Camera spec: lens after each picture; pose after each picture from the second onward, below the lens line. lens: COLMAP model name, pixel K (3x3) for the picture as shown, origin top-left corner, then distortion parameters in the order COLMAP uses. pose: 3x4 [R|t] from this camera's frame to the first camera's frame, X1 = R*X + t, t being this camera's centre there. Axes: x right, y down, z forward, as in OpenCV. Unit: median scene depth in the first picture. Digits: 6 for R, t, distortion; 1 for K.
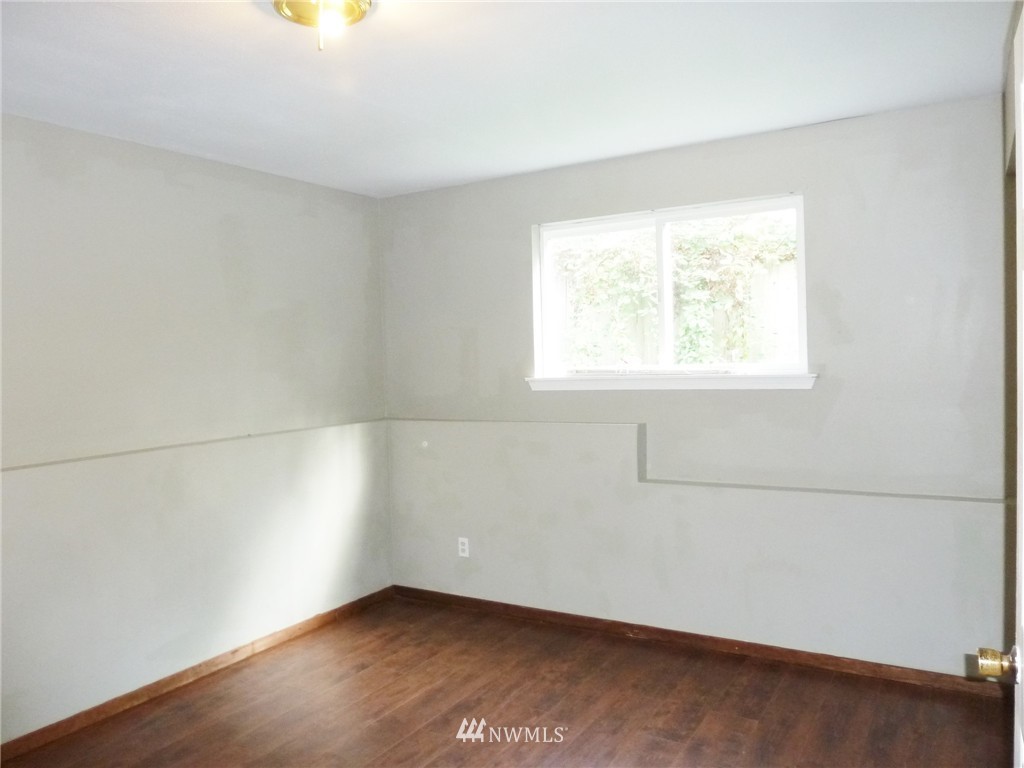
lens RADIAL K [[762.5, 0, 514.0], [0, 762.5, 383.5], [0, 0, 1]] dist [-0.045316, 0.020410]
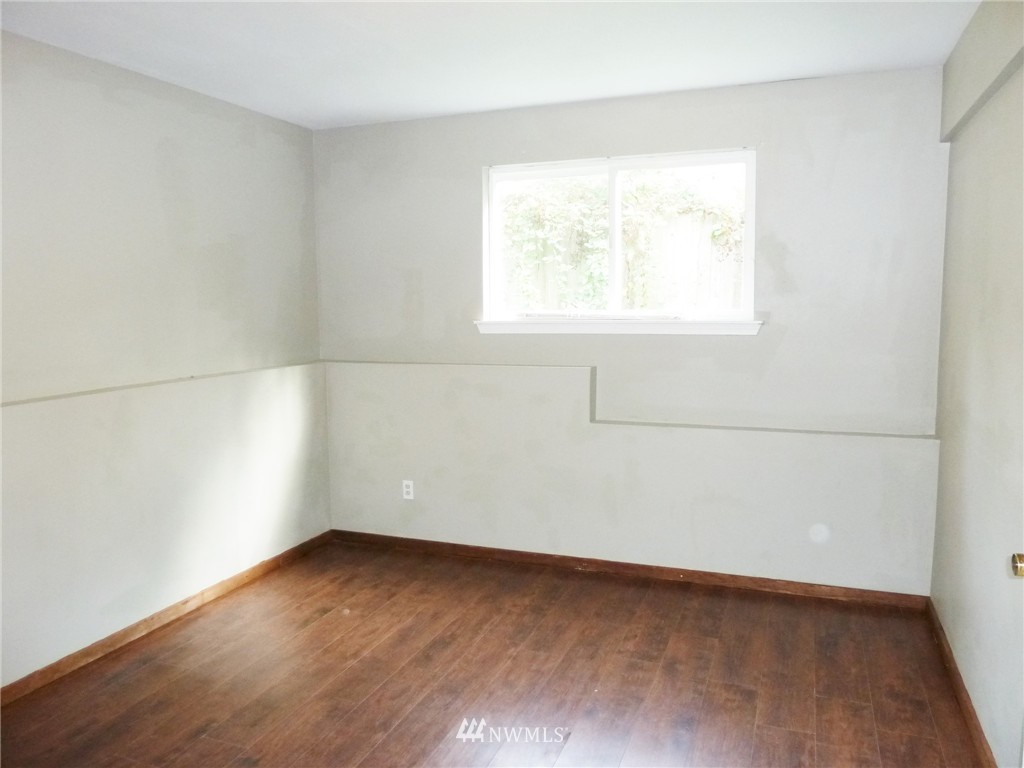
lens RADIAL K [[762.5, 0, 514.0], [0, 762.5, 383.5], [0, 0, 1]] dist [-0.045316, 0.020410]
pose [[0.984013, 0.001402, 0.178089, -0.135447], [-0.013690, 0.997606, 0.067789, 0.007659], [-0.177568, -0.069143, 0.981677, 0.003729]]
